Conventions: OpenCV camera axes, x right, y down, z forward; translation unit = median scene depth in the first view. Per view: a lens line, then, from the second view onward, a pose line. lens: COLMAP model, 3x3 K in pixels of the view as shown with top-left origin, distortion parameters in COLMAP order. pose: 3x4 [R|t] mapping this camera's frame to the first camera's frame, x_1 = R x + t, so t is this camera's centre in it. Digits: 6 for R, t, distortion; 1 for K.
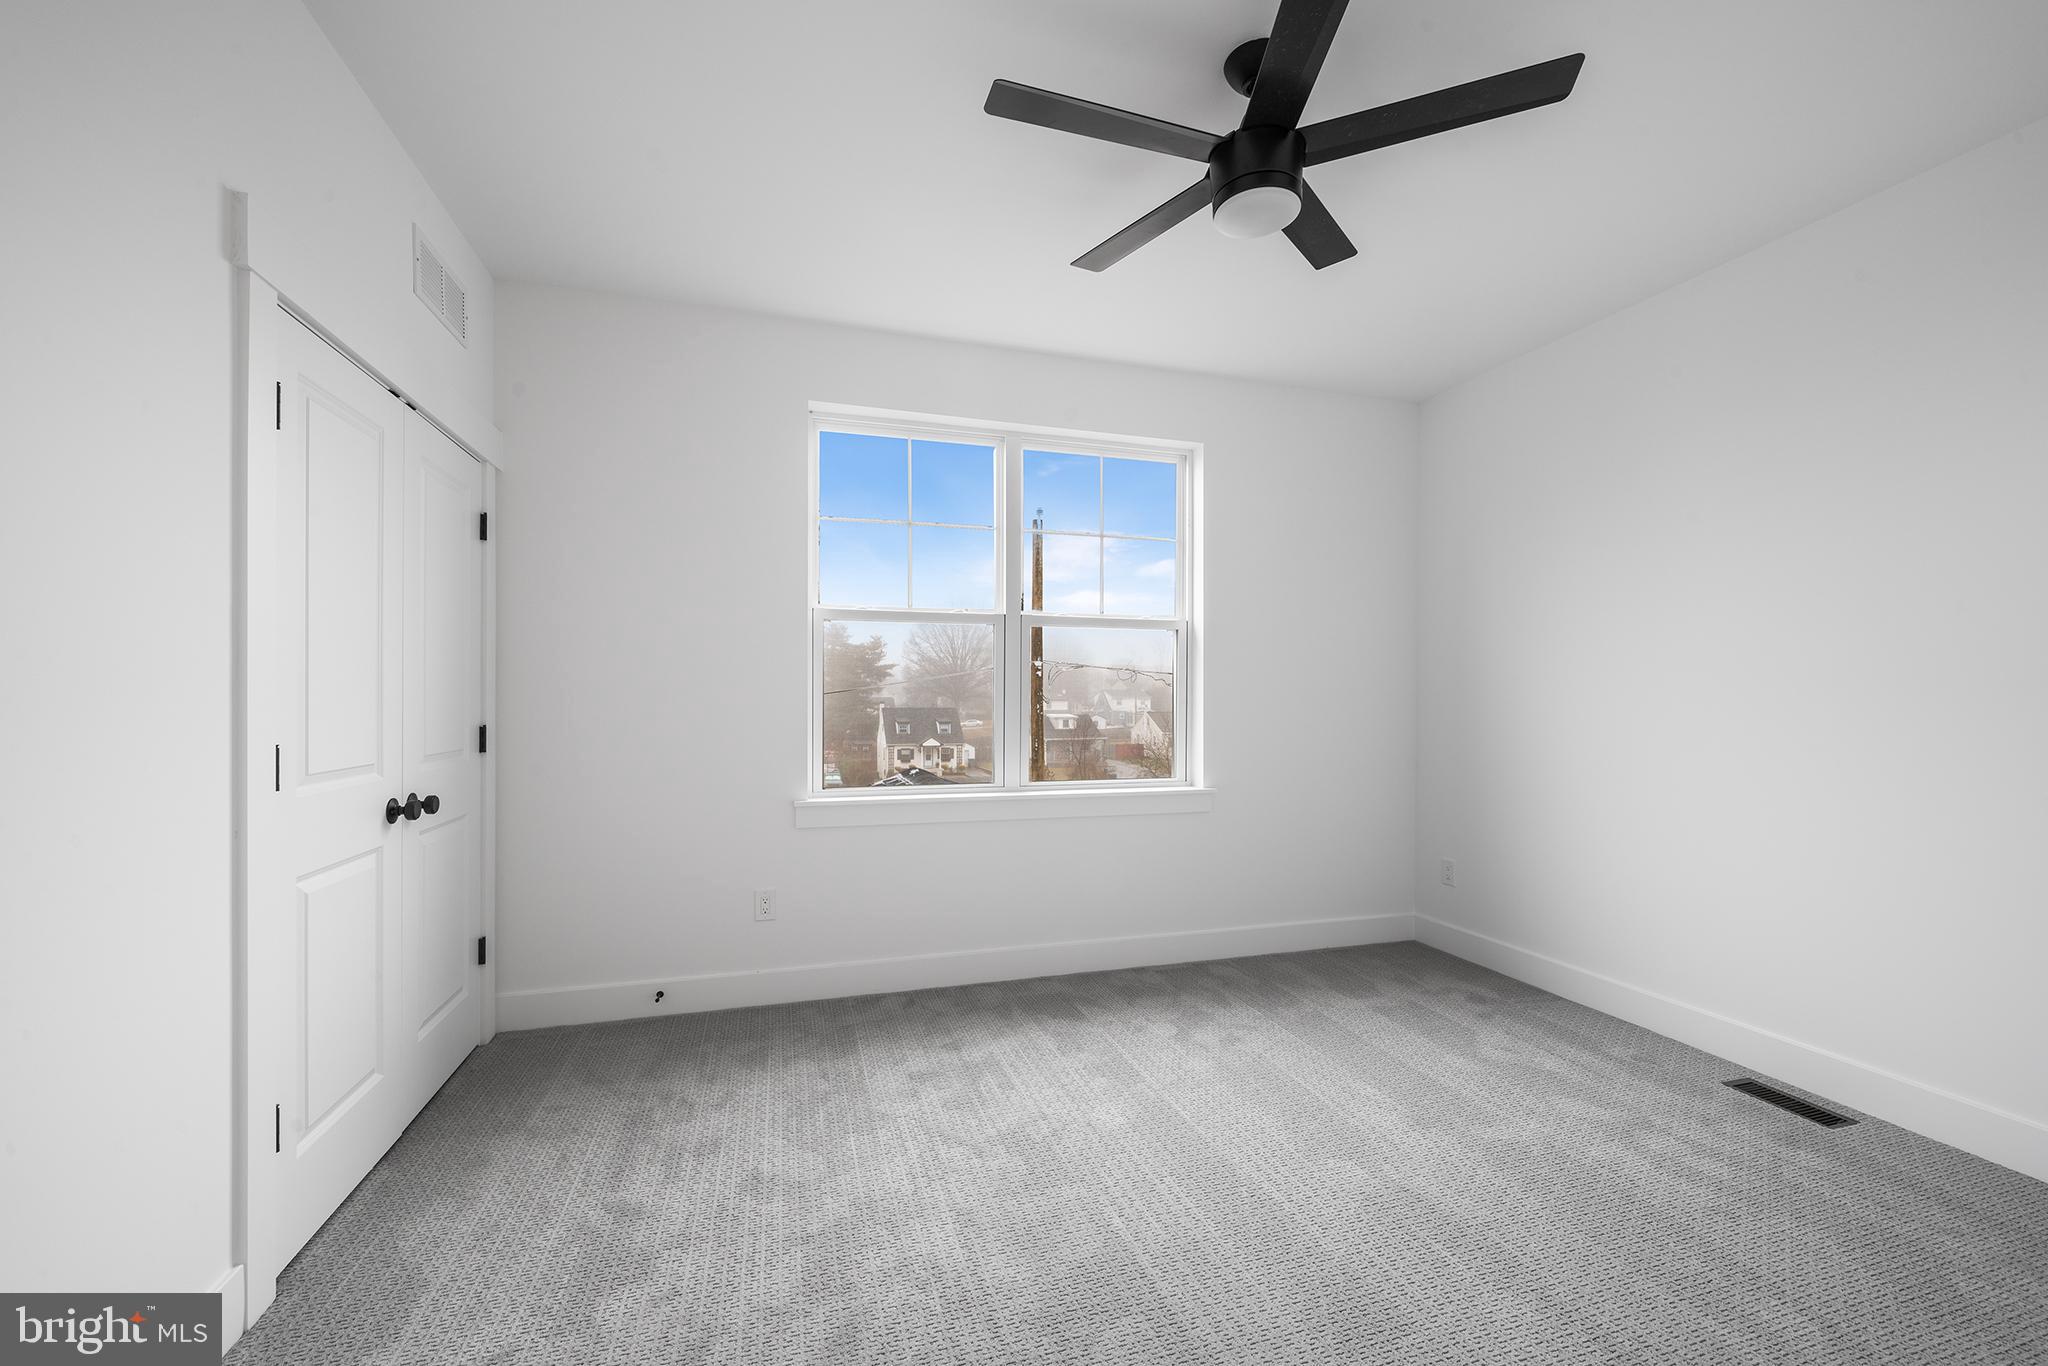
lens RADIAL K [[802.3, 0, 1021.8], [0, 802.3, 697.2], [0, 0, 1]] dist [0.000995, -0.000026]
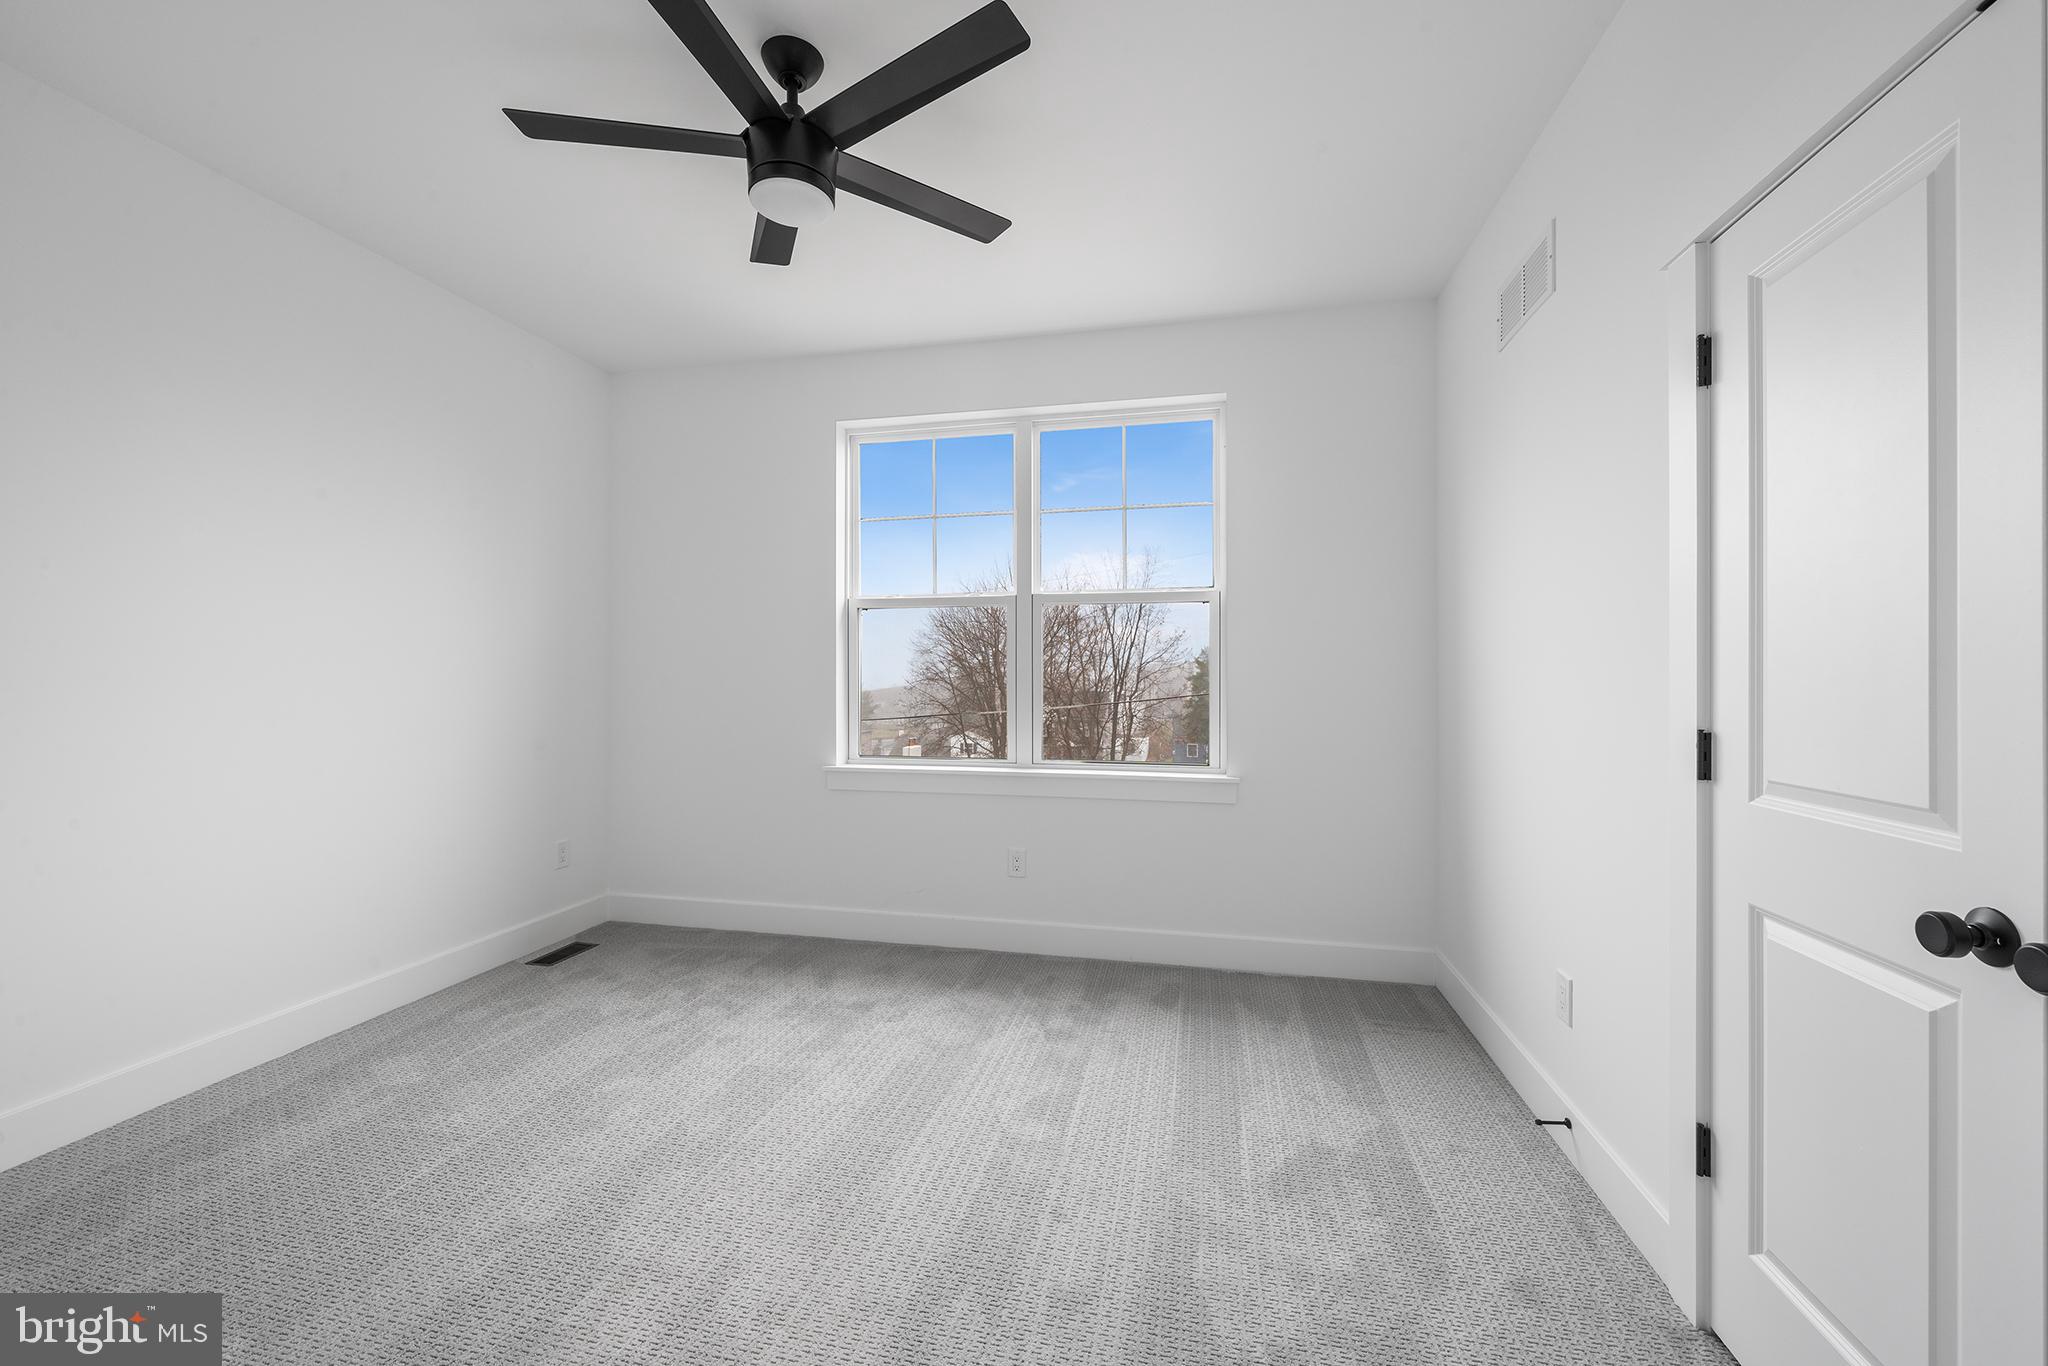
lens RADIAL K [[786.3, 0, 1025.8], [0, 786.3, 666.8], [0, 0, 1]] dist [0.000173, 0.000064]
pose [[0.878522, -0.005114, -0.477675, 0.470112], [0.000497, 0.999952, -0.009793, -0.001276], [0.477702, 0.008366, 0.878482, 0.121948]]
